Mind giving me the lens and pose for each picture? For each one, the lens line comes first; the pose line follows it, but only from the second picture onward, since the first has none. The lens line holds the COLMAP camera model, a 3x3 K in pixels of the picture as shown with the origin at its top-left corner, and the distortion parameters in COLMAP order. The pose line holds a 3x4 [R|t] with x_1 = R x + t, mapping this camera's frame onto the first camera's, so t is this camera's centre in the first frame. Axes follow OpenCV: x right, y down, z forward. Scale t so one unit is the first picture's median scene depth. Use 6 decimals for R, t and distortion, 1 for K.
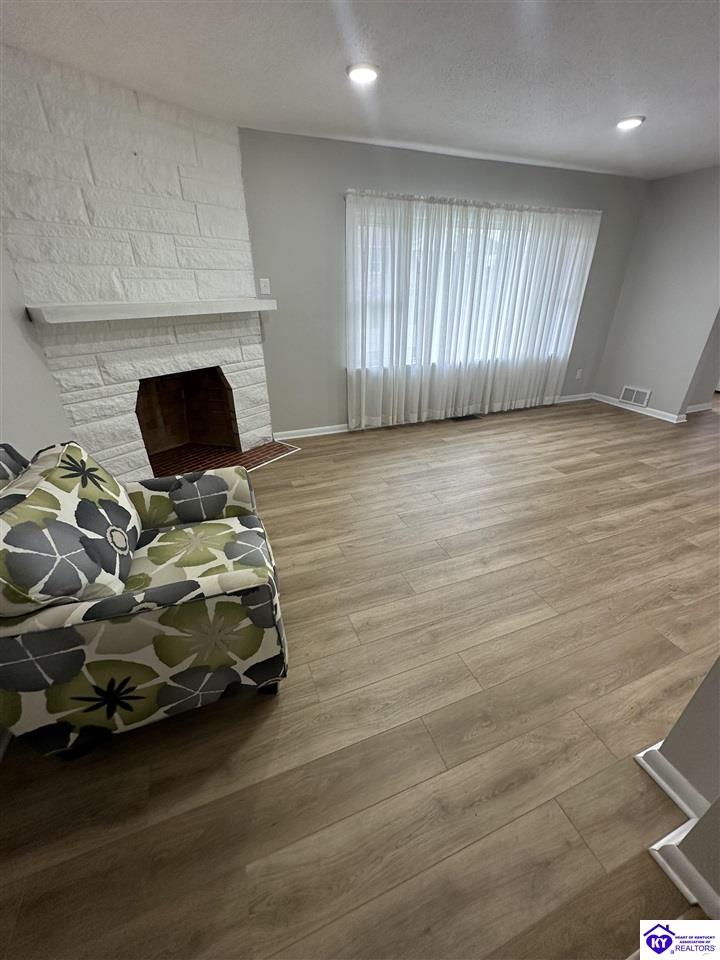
lens RADIAL K [[380.9, 0, 367.4], [0, 380.9, 482.3], [0, 0, 1]] dist [-0.001036, 0.000069]
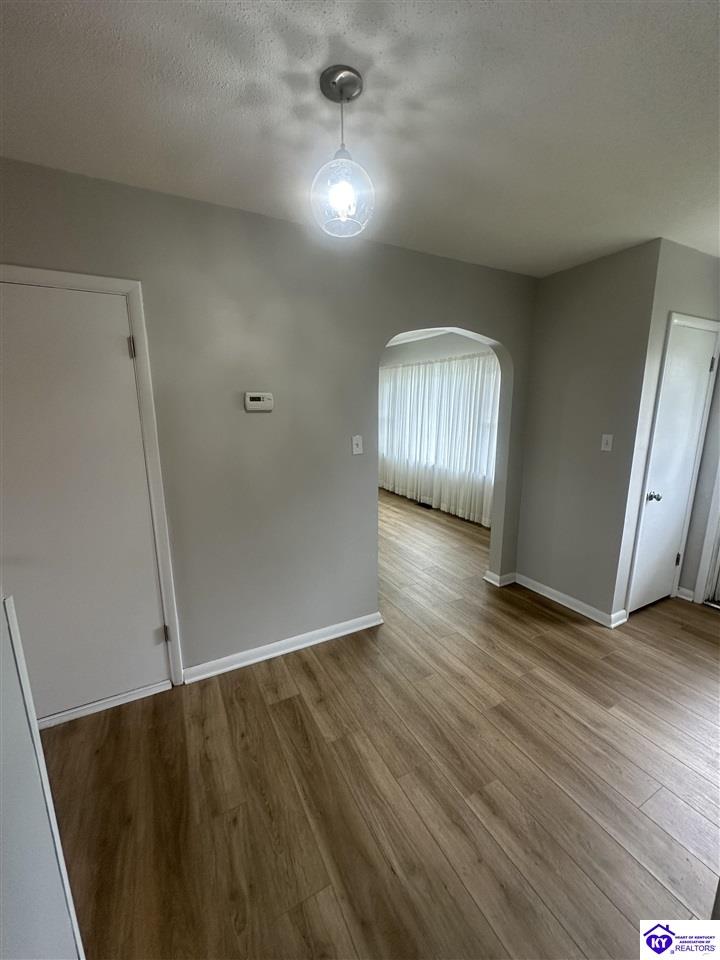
lens RADIAL K [[380.9, 0, 361.6], [0, 380.9, 484.6], [0, 0, 1]] dist [-0.001036, 0.000069]
pose [[0.120126, 0.206763, -0.970989, 1.892450], [-0.462344, 0.877180, 0.129588, -0.388881], [0.878526, 0.433364, 0.200968, 0.693408]]
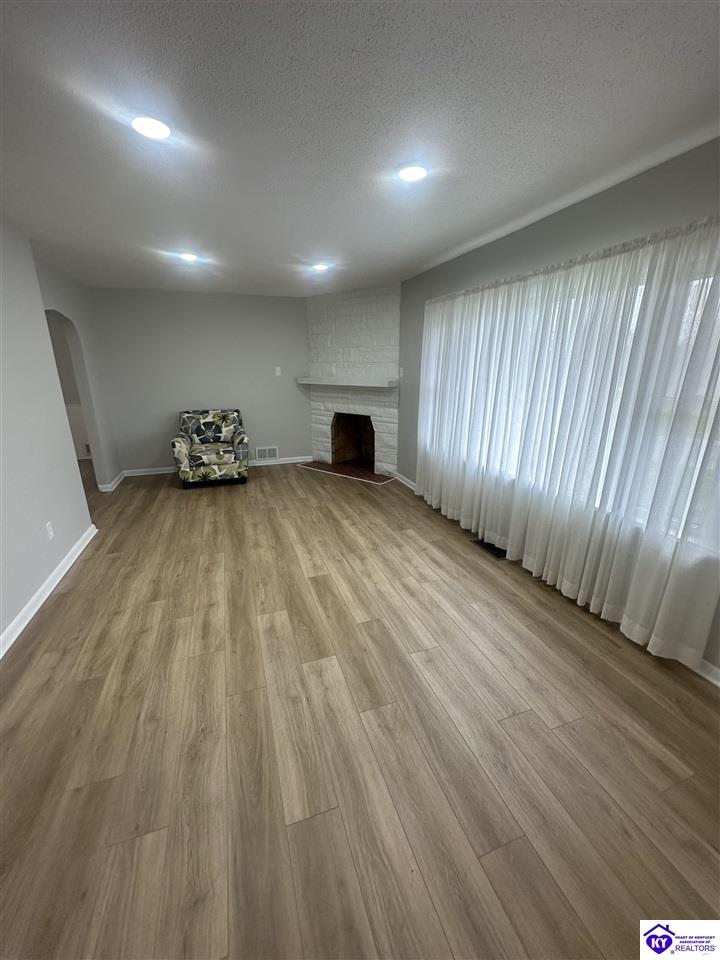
lens RADIAL K [[380.9, 0, 352.7], [0, 380.9, 482.1], [0, 0, 1]] dist [-0.001036, 0.000069]
pose [[-0.055011, 0.294716, -0.954000, 1.197862], [-0.458037, 0.841537, 0.286385, -0.468375], [0.887229, 0.452722, 0.088697, 0.850093]]
